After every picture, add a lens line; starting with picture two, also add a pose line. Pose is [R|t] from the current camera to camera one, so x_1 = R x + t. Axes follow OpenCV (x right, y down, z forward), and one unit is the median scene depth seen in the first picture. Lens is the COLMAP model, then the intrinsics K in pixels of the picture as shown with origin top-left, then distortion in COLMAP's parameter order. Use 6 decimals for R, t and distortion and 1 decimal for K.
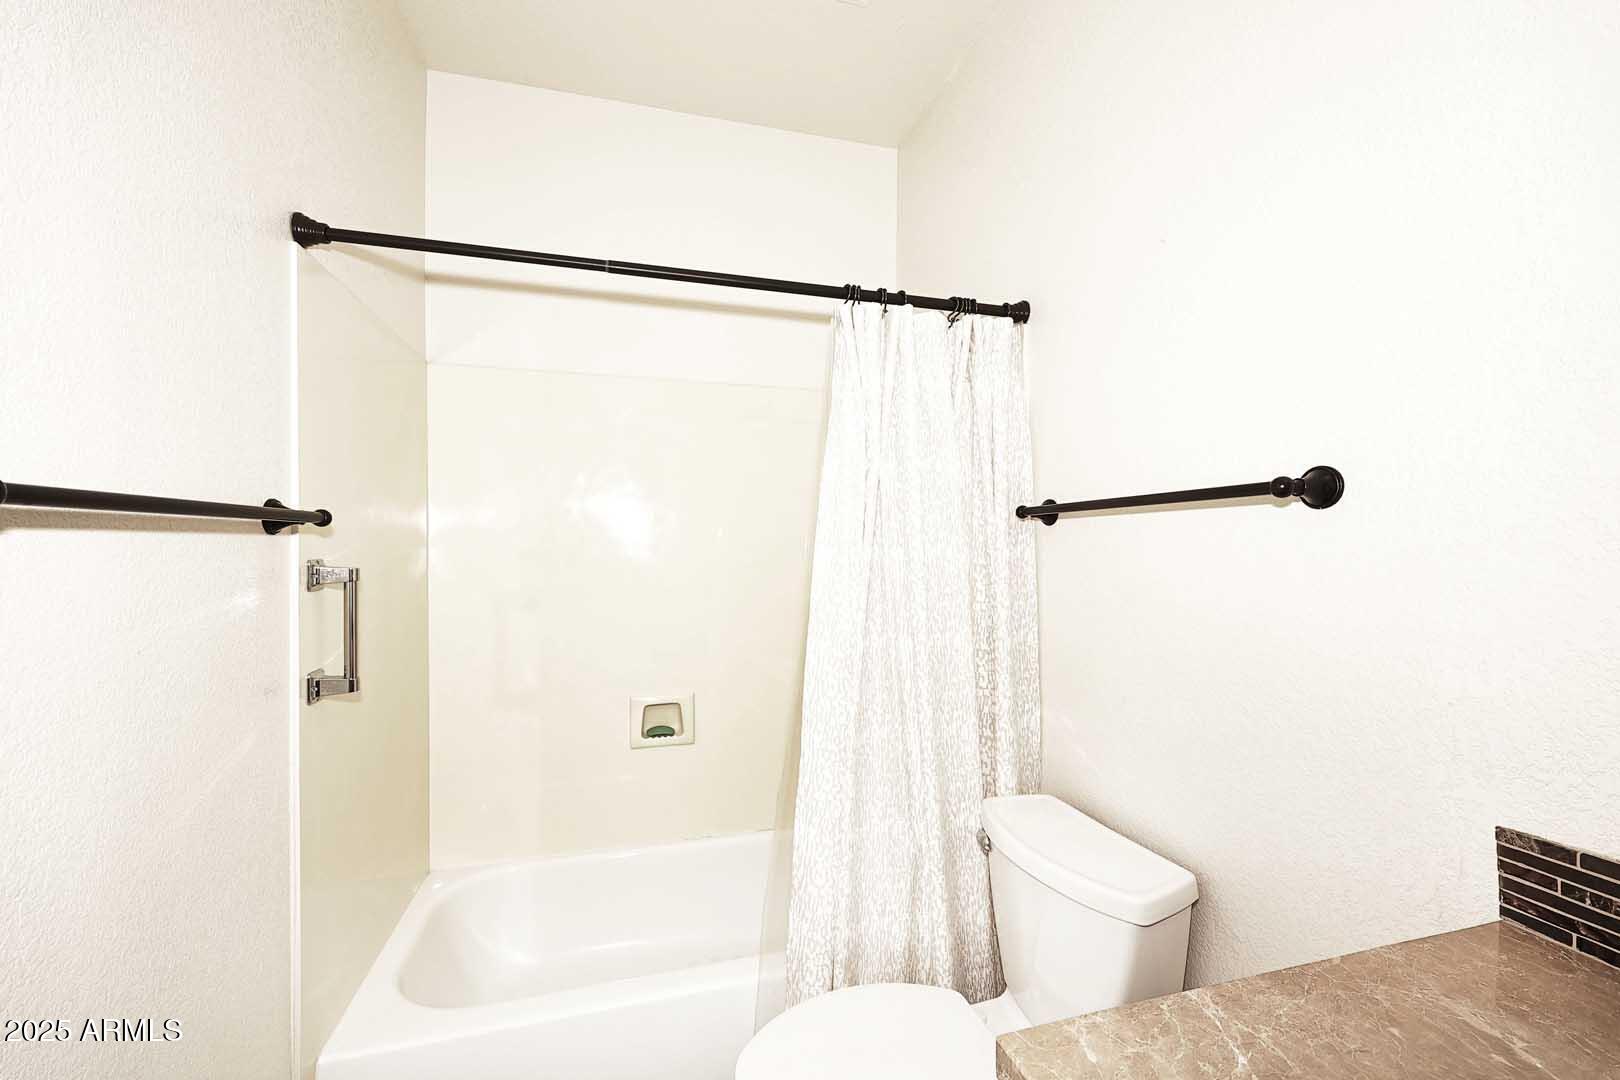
lens RADIAL K [[652.1, 0, 810.0], [0, 652.1, 544.2], [0, 0, 1]] dist [-0.000966, 0.000034]
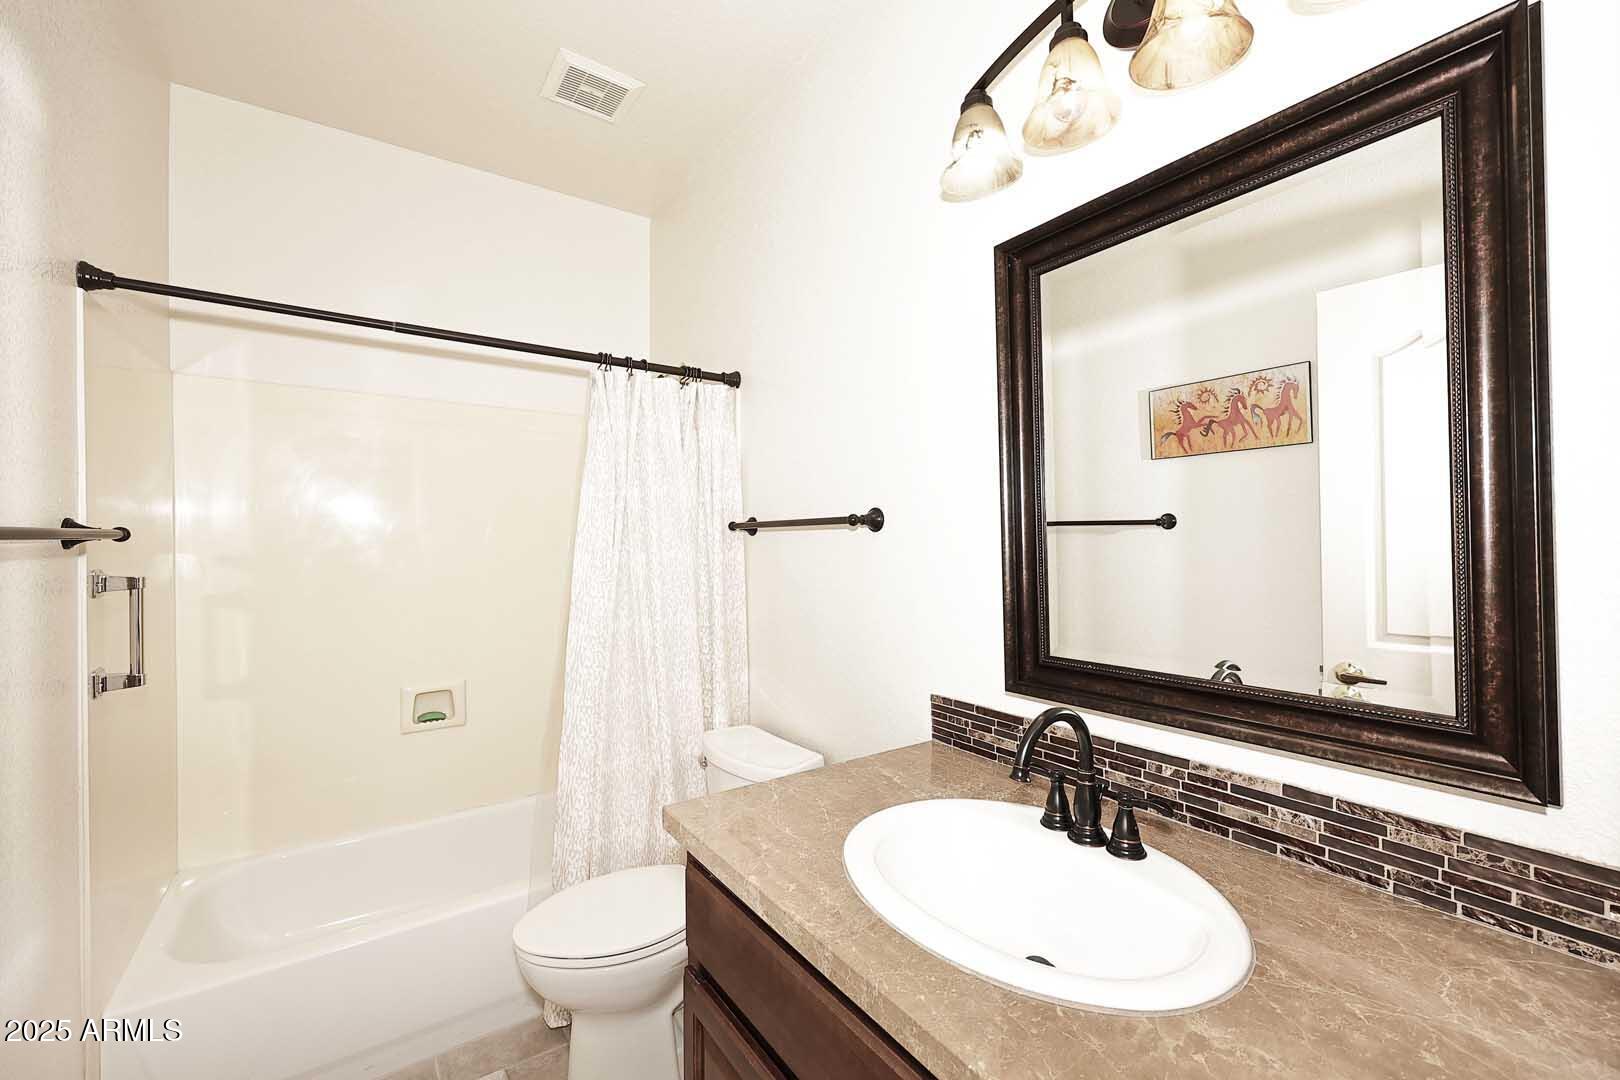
lens RADIAL K [[652.1, 0, 809.3], [0, 652.1, 539.7], [0, 0, 1]] dist [-0.000966, 0.000034]
pose [[0.944126, -0.002587, 0.329573, 0.020300], [0.002184, 0.999996, 0.001592, -0.022959], [-0.329576, -0.000783, 0.944129, -0.387245]]
